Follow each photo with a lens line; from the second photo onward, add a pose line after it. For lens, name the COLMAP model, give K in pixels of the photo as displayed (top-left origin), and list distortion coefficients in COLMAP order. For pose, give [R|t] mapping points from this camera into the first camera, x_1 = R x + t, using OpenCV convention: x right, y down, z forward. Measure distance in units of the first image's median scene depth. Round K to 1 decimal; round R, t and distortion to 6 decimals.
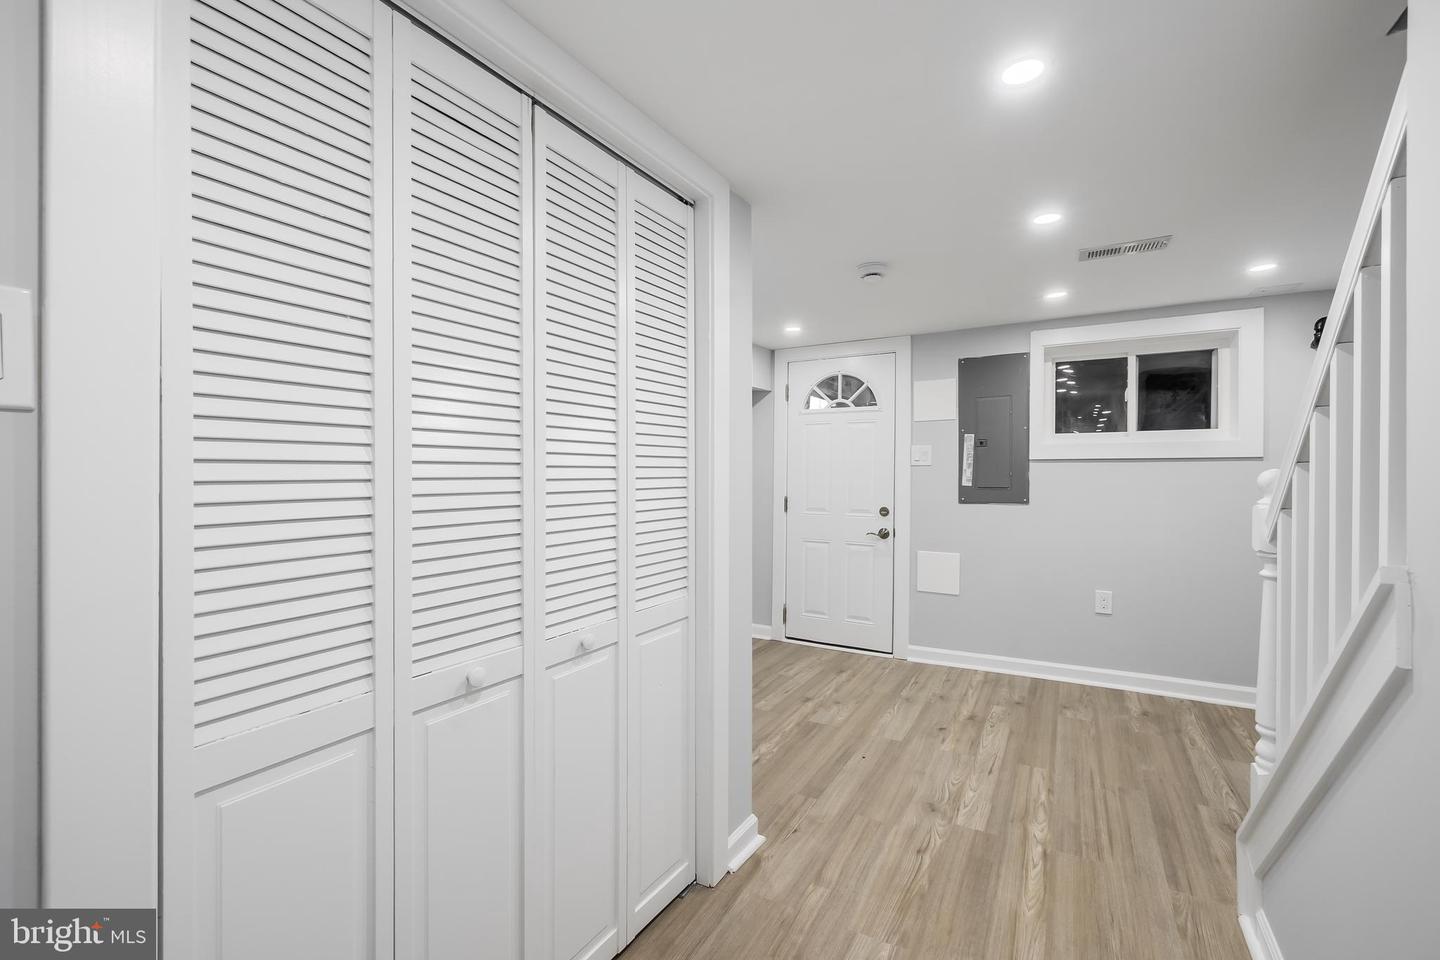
lens RADIAL K [[622.0, 0, 717.8], [0, 622.0, 474.8], [0, 0, 1]] dist [-0.000553, 0.000656]
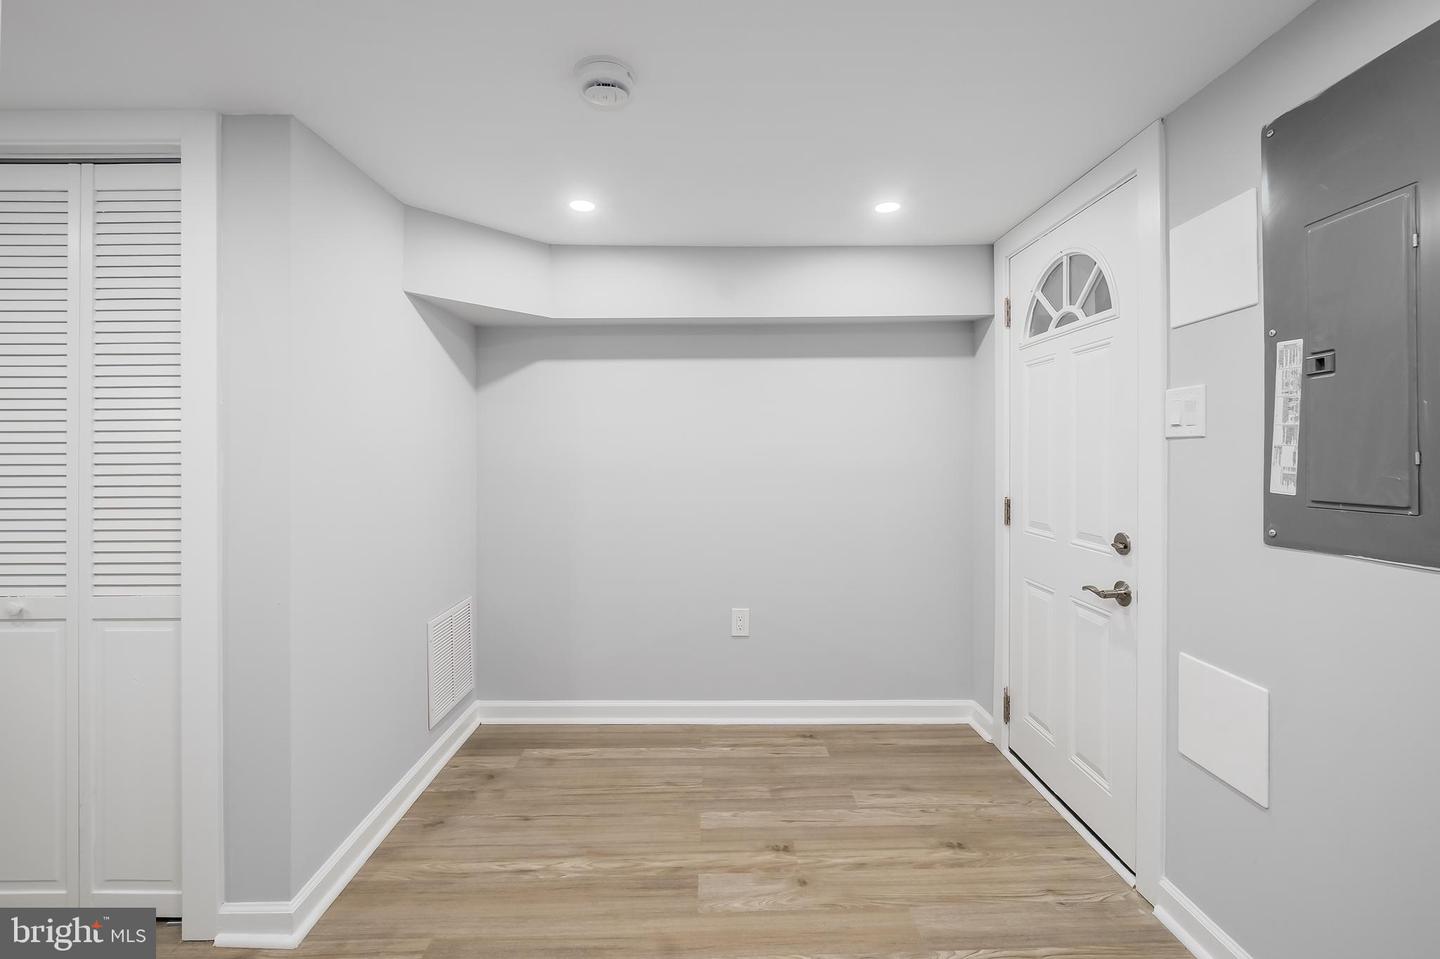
lens RADIAL K [[625.1, 0, 720.3], [0, 625.1, 453.9], [0, 0, 1]] dist [-0.002347, -0.000322]
pose [[0.519265, -0.003056, -0.854608, 0.838838], [0.000890, 0.999995, -0.003035, -0.005465], [0.854613, 0.000816, 0.519265, 0.890246]]
